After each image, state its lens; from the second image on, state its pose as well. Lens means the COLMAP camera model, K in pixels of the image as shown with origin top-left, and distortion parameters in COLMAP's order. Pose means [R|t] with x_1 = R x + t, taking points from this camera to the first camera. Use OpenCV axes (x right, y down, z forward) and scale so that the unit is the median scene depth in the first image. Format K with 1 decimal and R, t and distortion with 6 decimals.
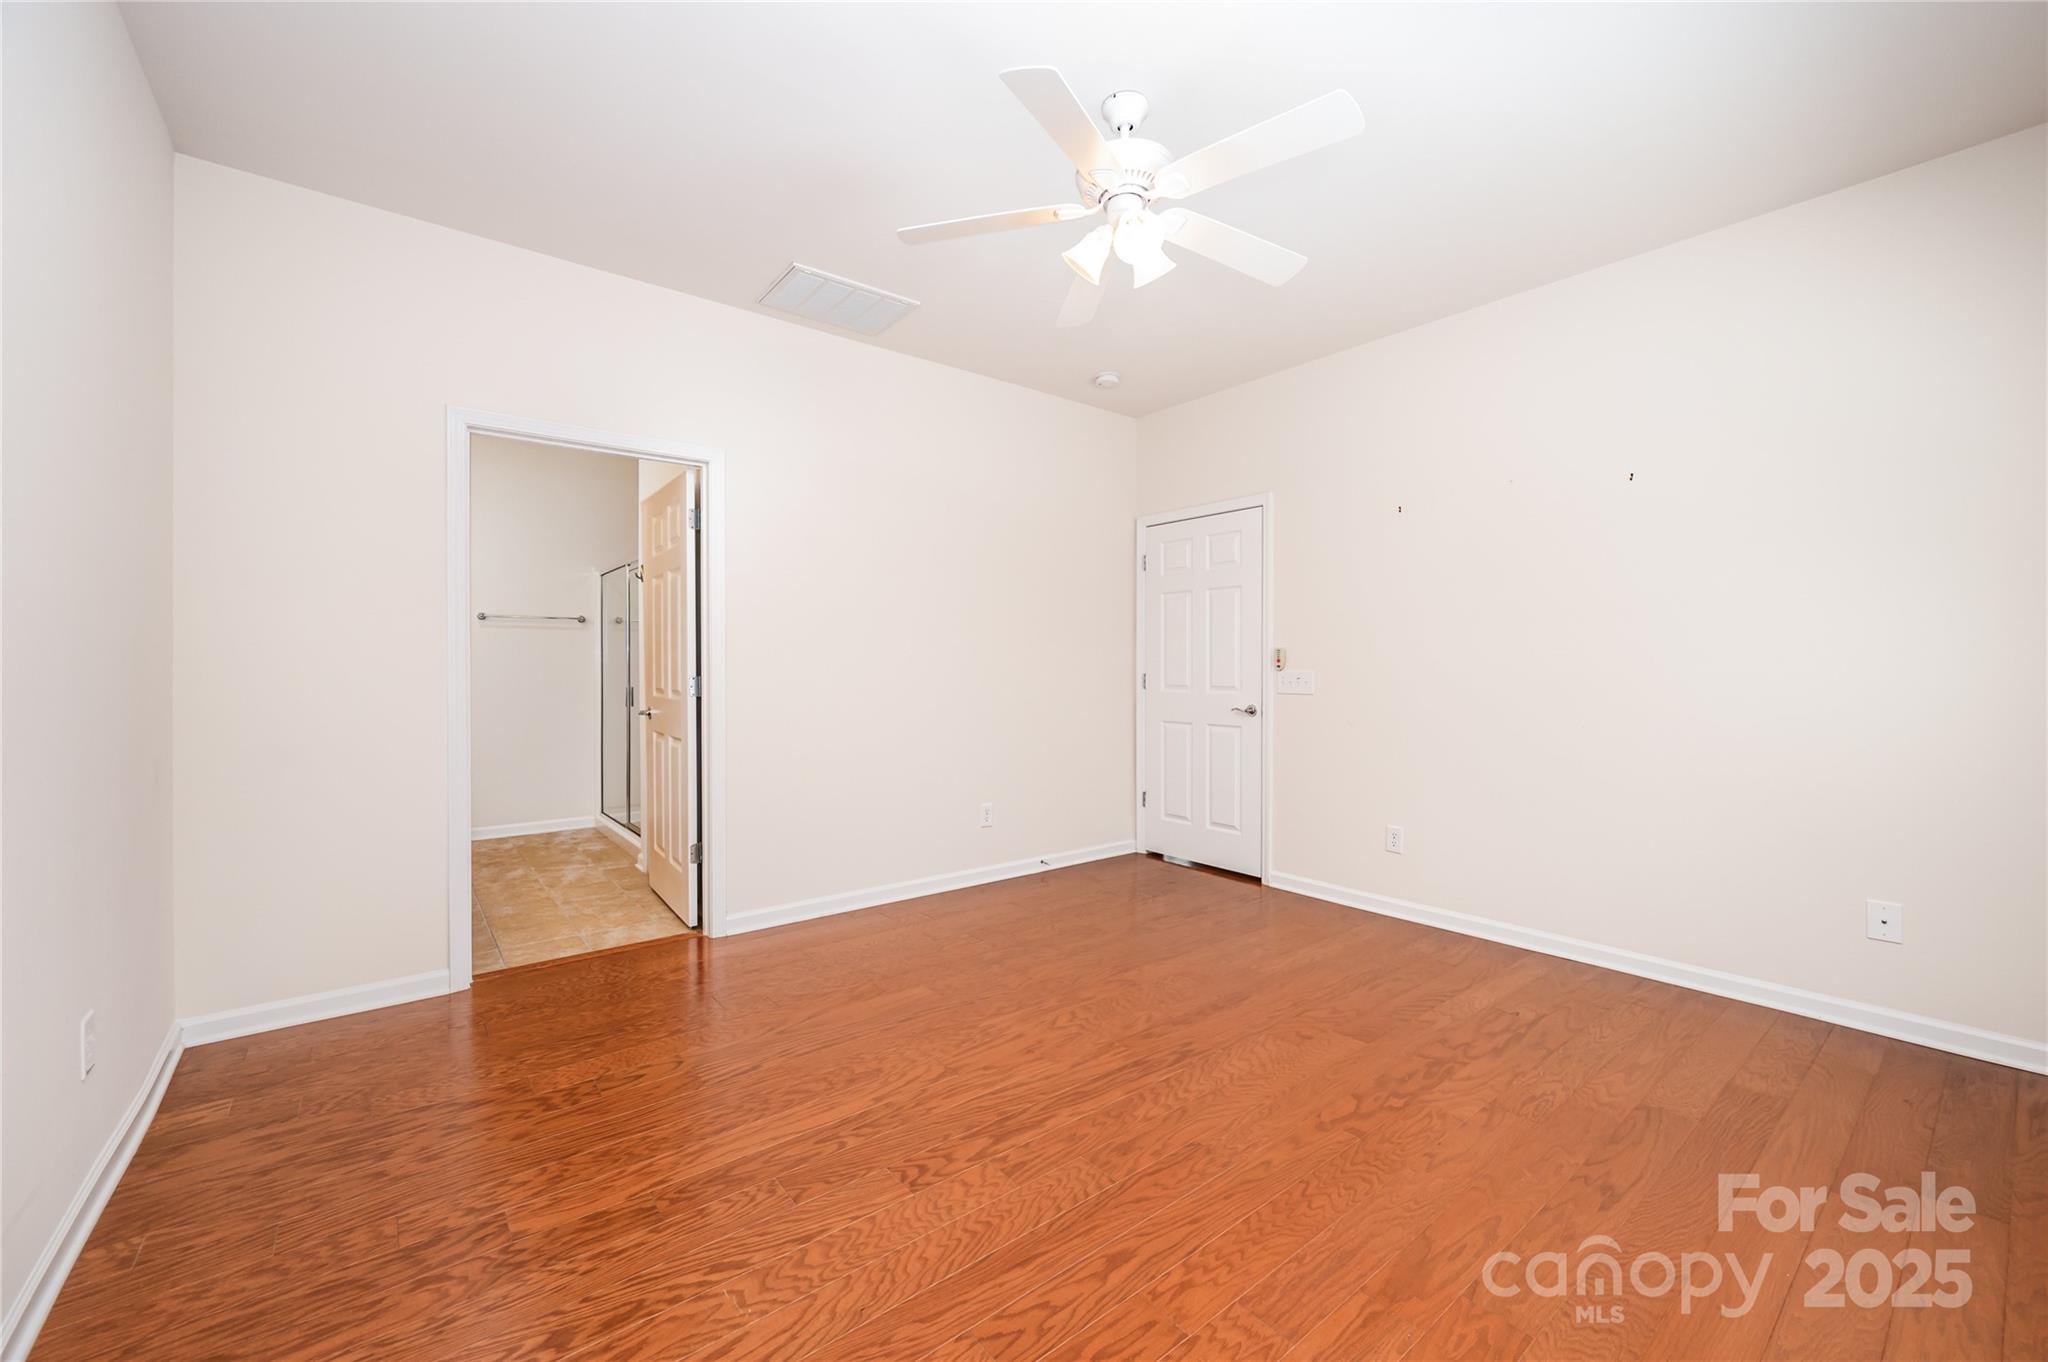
lens RADIAL K [[813.6, 0, 1024.1], [0, 813.6, 675.2], [0, 0, 1]] dist [-0.014311, 0.000379]
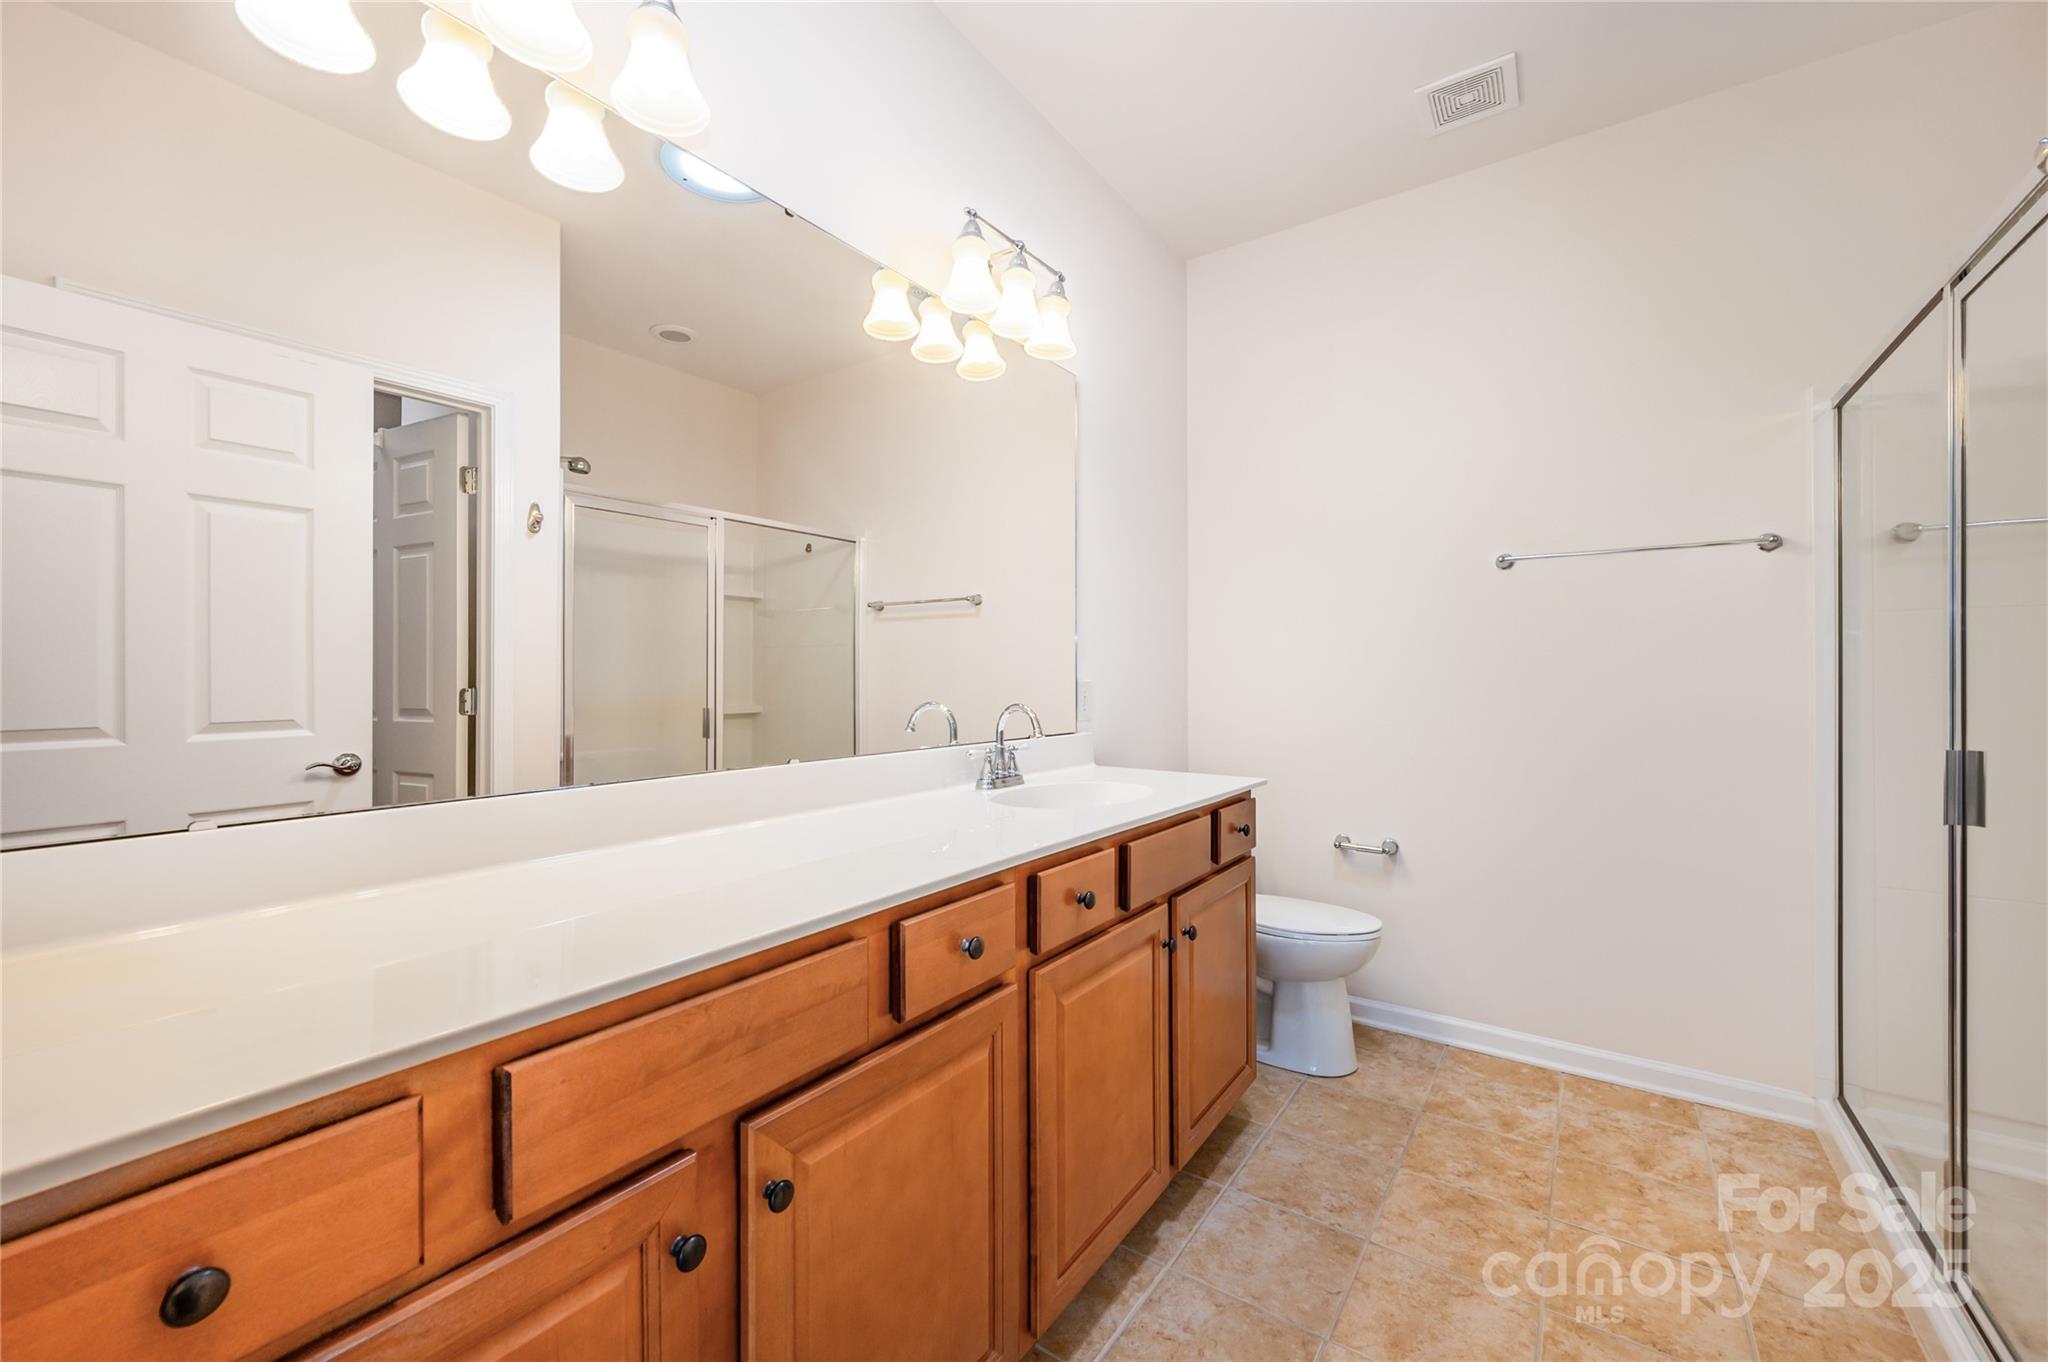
lens RADIAL K [[813.6, 0, 1024.1], [0, 813.6, 676.6], [0, 0, 1]] dist [-0.014311, 0.000379]
pose [[0.284644, 0.001618, -0.958632, -0.296747], [-0.004524, 0.999990, 0.000345, -0.008150], [0.958623, 0.004239, 0.284648, 0.576839]]
